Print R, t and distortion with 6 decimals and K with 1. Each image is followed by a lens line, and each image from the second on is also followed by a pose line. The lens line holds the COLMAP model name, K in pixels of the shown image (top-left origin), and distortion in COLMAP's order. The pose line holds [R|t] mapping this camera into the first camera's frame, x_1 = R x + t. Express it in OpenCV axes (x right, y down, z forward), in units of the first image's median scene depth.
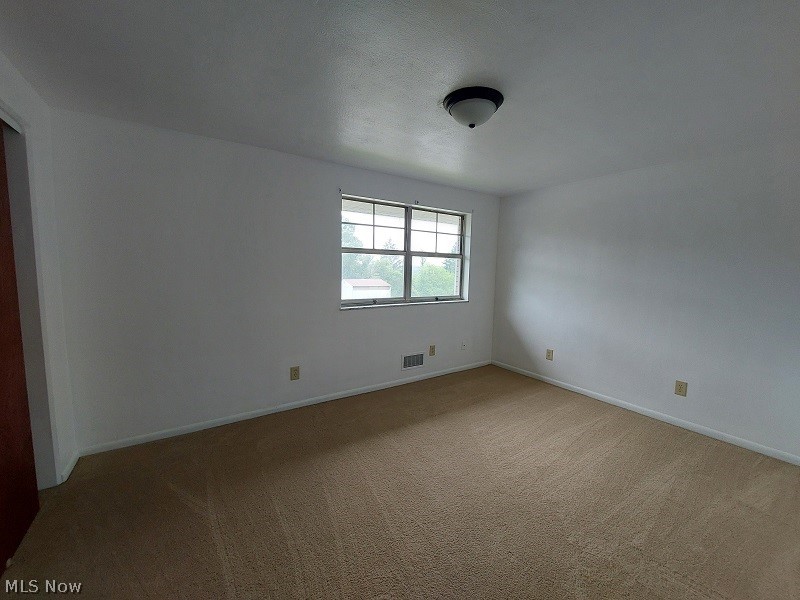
lens RADIAL K [[321.2, 0, 404.3], [0, 321.2, 297.4], [0, 0, 1]] dist [0.001448, -0.000060]
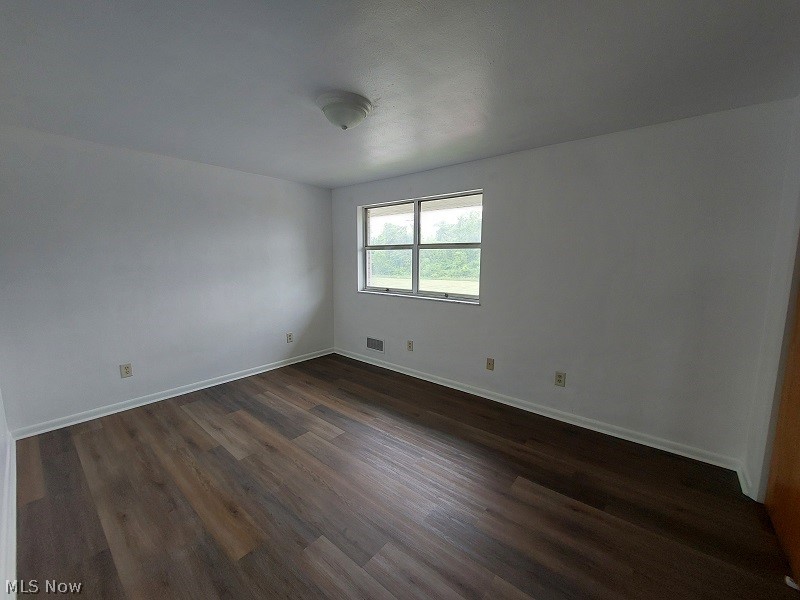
lens RADIAL K [[328.3, 0, 386.5], [0, 328.3, 299.5], [0, 0, 1]] dist [0.000729, 0.000021]
pose [[0.260655, 0.095165, -0.960730, 1.010061], [-0.095142, 0.992818, 0.072531, -0.038515], [0.960732, 0.072501, 0.267837, 0.654246]]
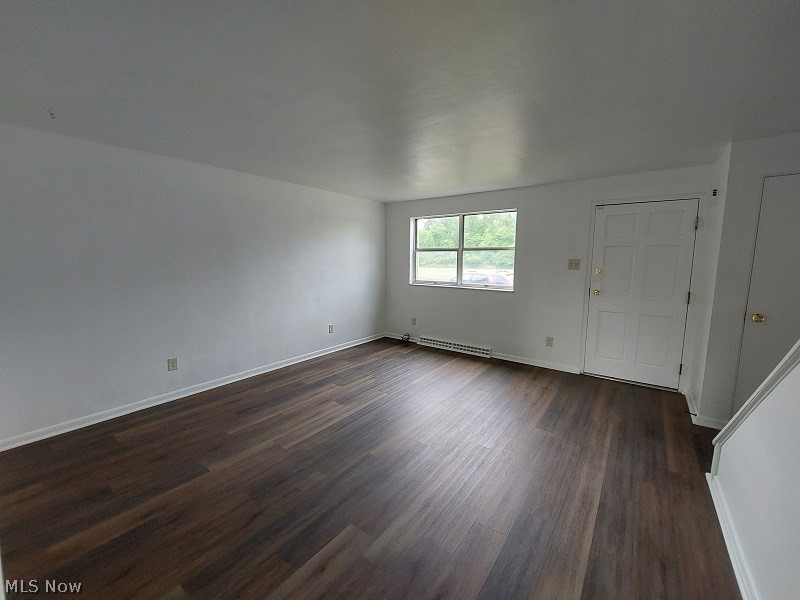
lens RADIAL K [[321.2, 0, 404.3], [0, 321.2, 297.4], [0, 0, 1]] dist [0.001448, -0.000060]
pose [[0.337491, 0.085772, -0.937413, 1.210342], [-0.083813, 0.994623, 0.060832, -0.002207], [0.937590, 0.058037, 0.342865, 0.345164]]
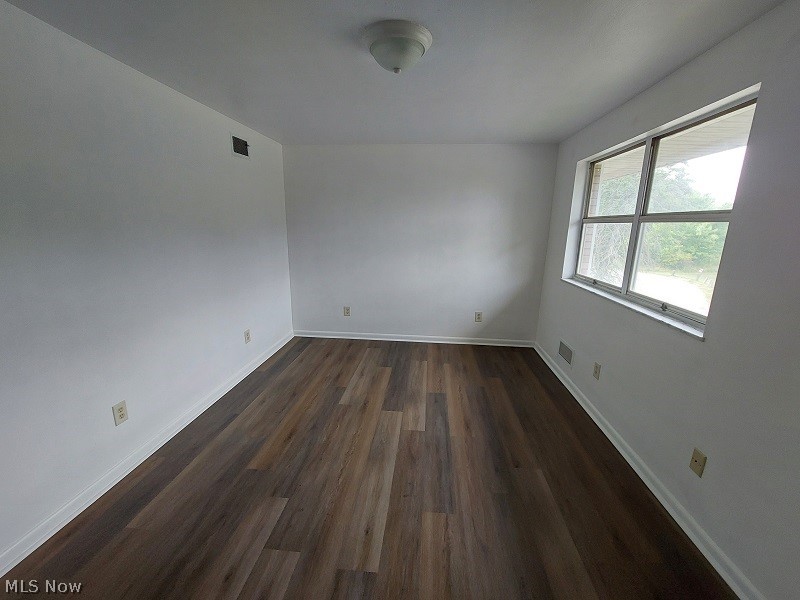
lens RADIAL K [[321.2, 0, 404.3], [0, 321.2, 297.4], [0, 0, 1]] dist [0.001448, -0.000060]
pose [[-0.620641, 0.133634, -0.772623, 0.793563], [-0.117697, 0.958328, 0.260299, -0.101910], [0.775211, 0.252487, -0.579050, 1.061994]]
